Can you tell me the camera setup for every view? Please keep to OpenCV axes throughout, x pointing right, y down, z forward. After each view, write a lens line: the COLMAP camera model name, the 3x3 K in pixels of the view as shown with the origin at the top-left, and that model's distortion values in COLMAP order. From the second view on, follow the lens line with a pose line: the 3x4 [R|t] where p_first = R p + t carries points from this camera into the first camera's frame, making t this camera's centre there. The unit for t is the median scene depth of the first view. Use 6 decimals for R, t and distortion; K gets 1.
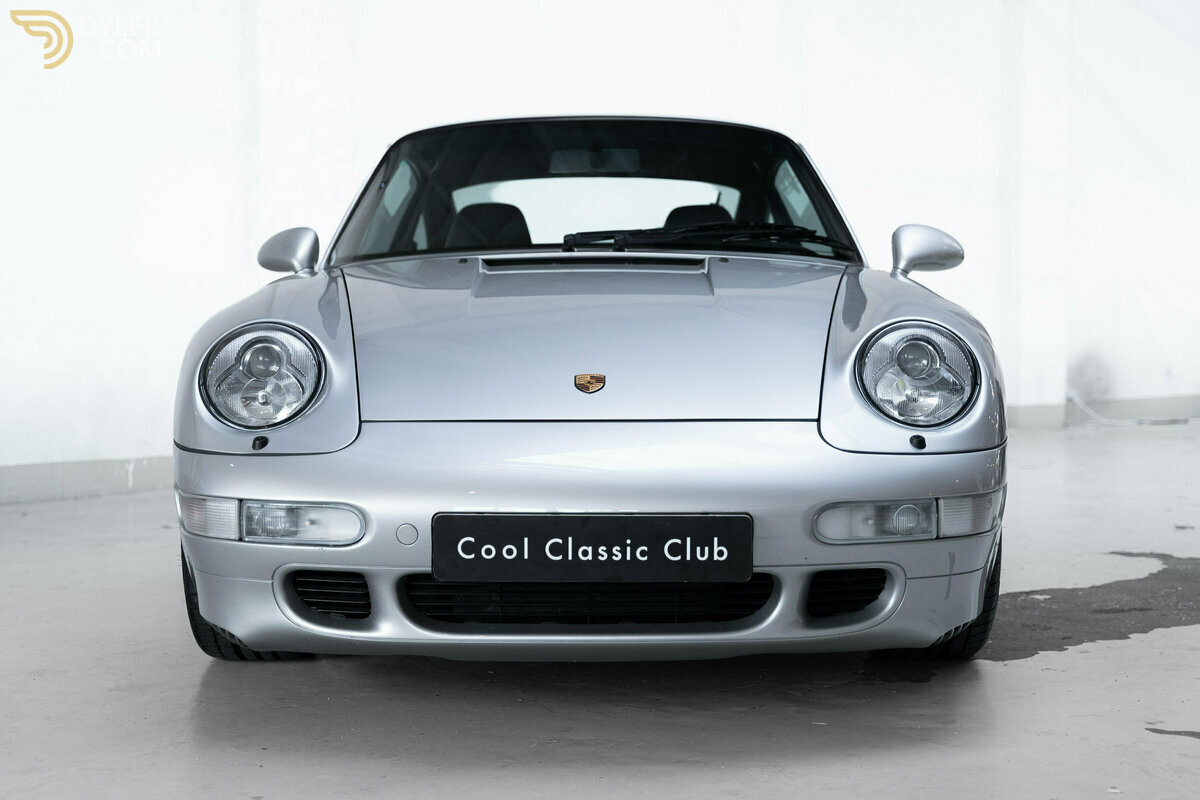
lens RADIAL K [[1795.2, 0, 600.0], [0, 1795.2, 400.0], [0, 0, 1]] dist [0.009292, 0.006227]
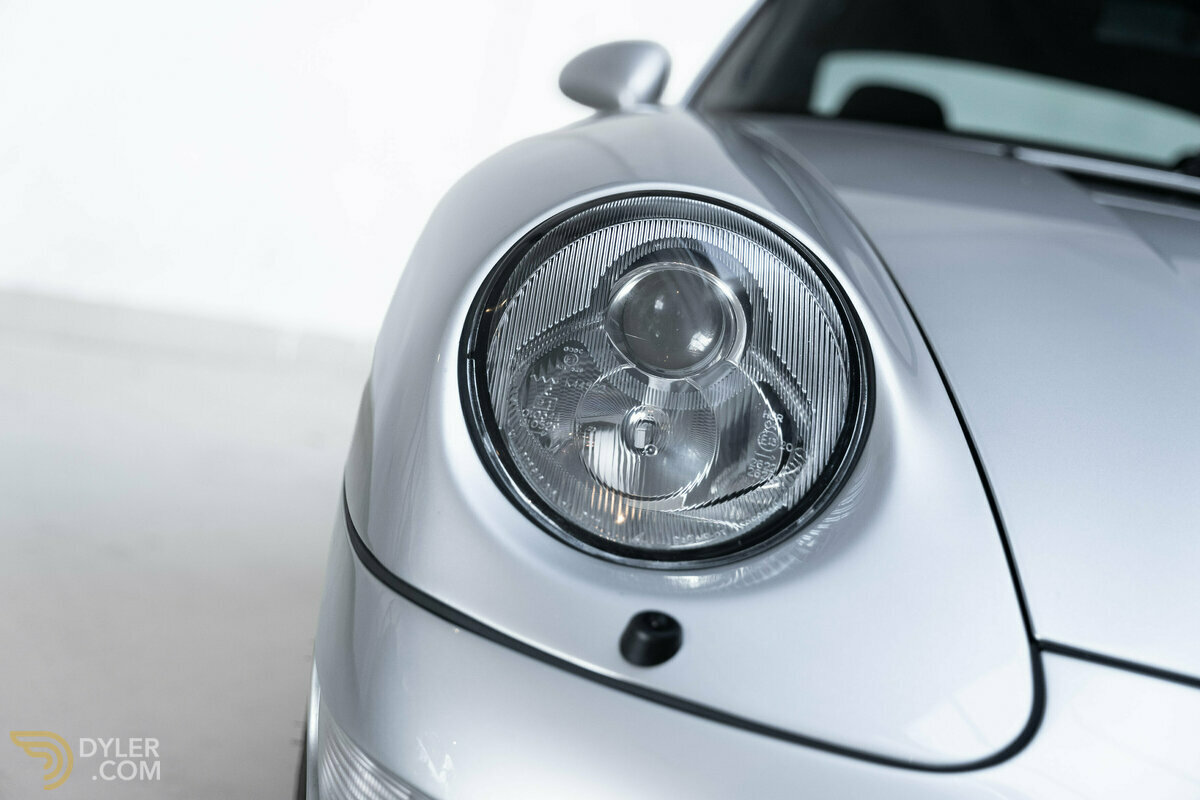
lens RADIAL K [[1591.3, 0, 600.0], [0, 1591.3, 400.0], [0, 0, 1]] dist [-0.001880, -0.003086]
pose [[0.973122, 0.217548, -0.075538, -0.179615], [-0.212332, 0.974585, 0.071407, -0.025202], [0.089153, -0.053448, 0.994583, 0.737938]]
